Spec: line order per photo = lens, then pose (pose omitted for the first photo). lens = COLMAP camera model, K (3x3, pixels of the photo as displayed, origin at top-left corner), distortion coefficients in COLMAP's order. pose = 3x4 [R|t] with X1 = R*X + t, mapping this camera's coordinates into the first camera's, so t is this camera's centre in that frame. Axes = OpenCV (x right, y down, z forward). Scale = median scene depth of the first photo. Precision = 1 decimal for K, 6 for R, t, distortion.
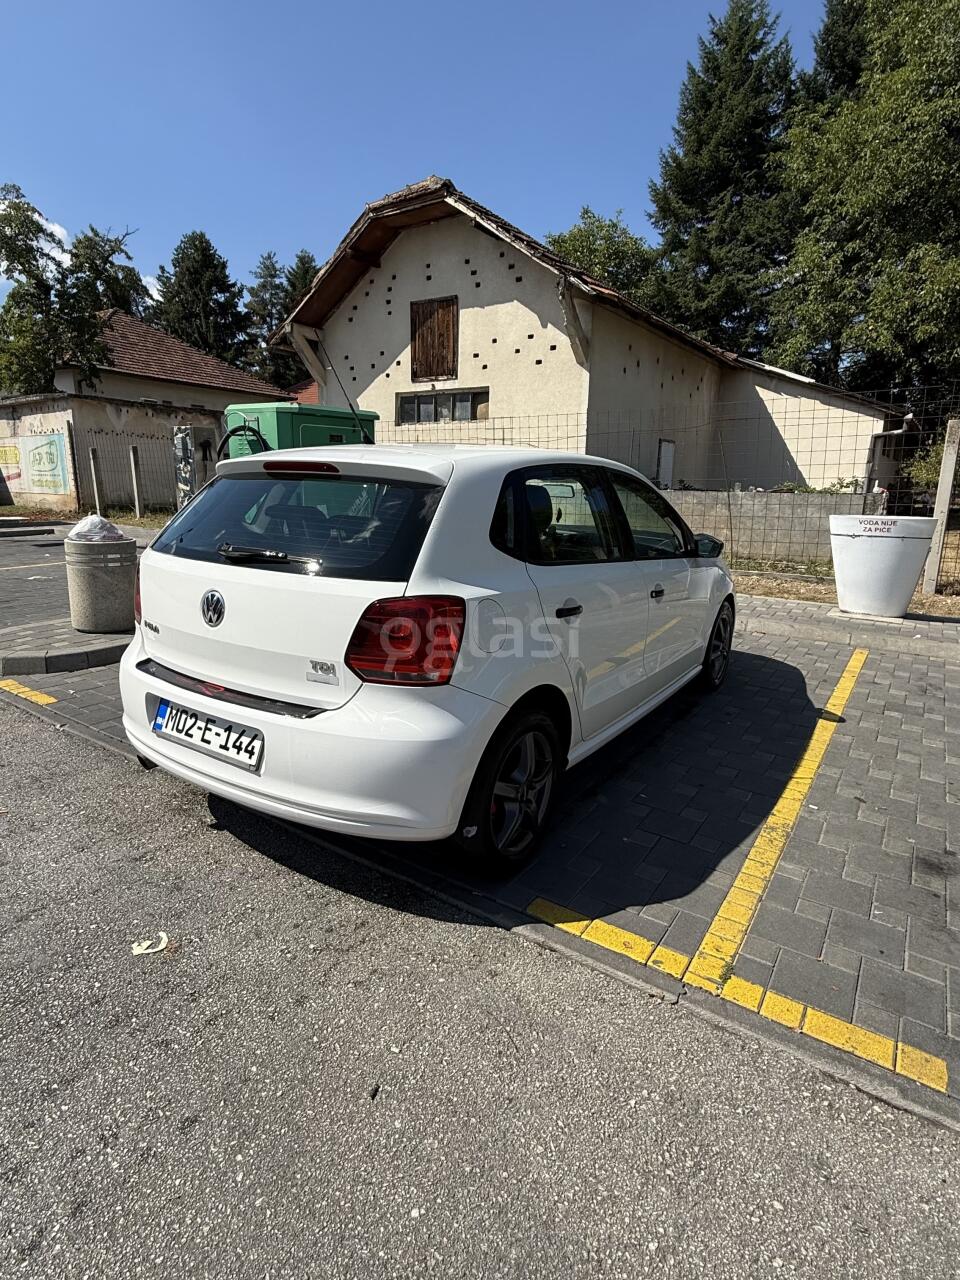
lens RADIAL K [[677.0, 0, 480.0], [0, 677.0, 640.0], [0, 0, 1]] dist [-0.000491, 0.001225]
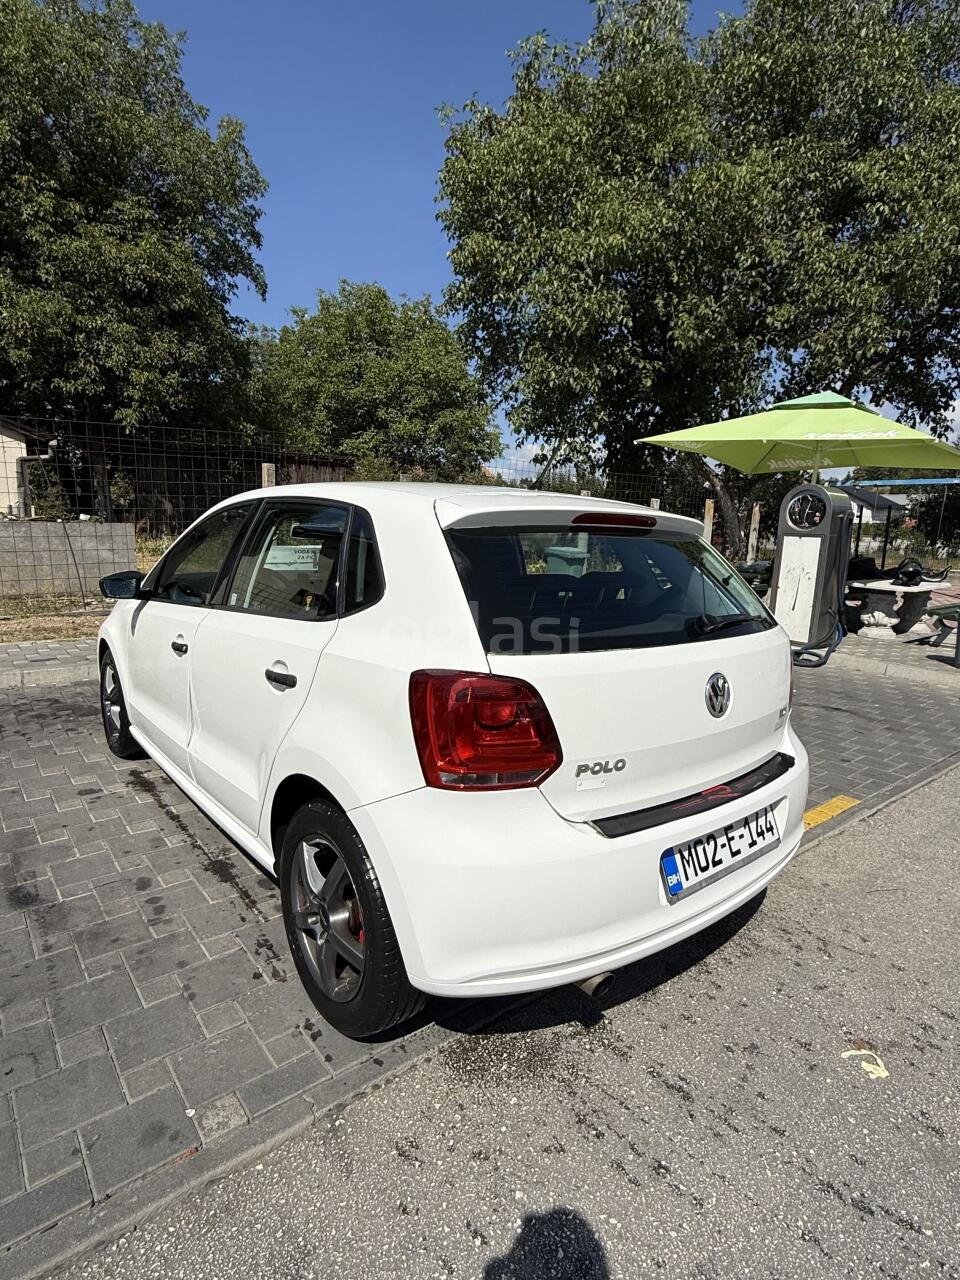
lens RADIAL K [[677.0, 0, 480.0], [0, 677.0, 640.0], [0, 0, 1]] dist [-0.000491, 0.001225]
pose [[0.287100, -0.163687, 0.943811, -1.203100], [0.191867, 0.975151, 0.110758, -0.249585], [-0.938489, 0.149287, 0.311372, 0.974615]]
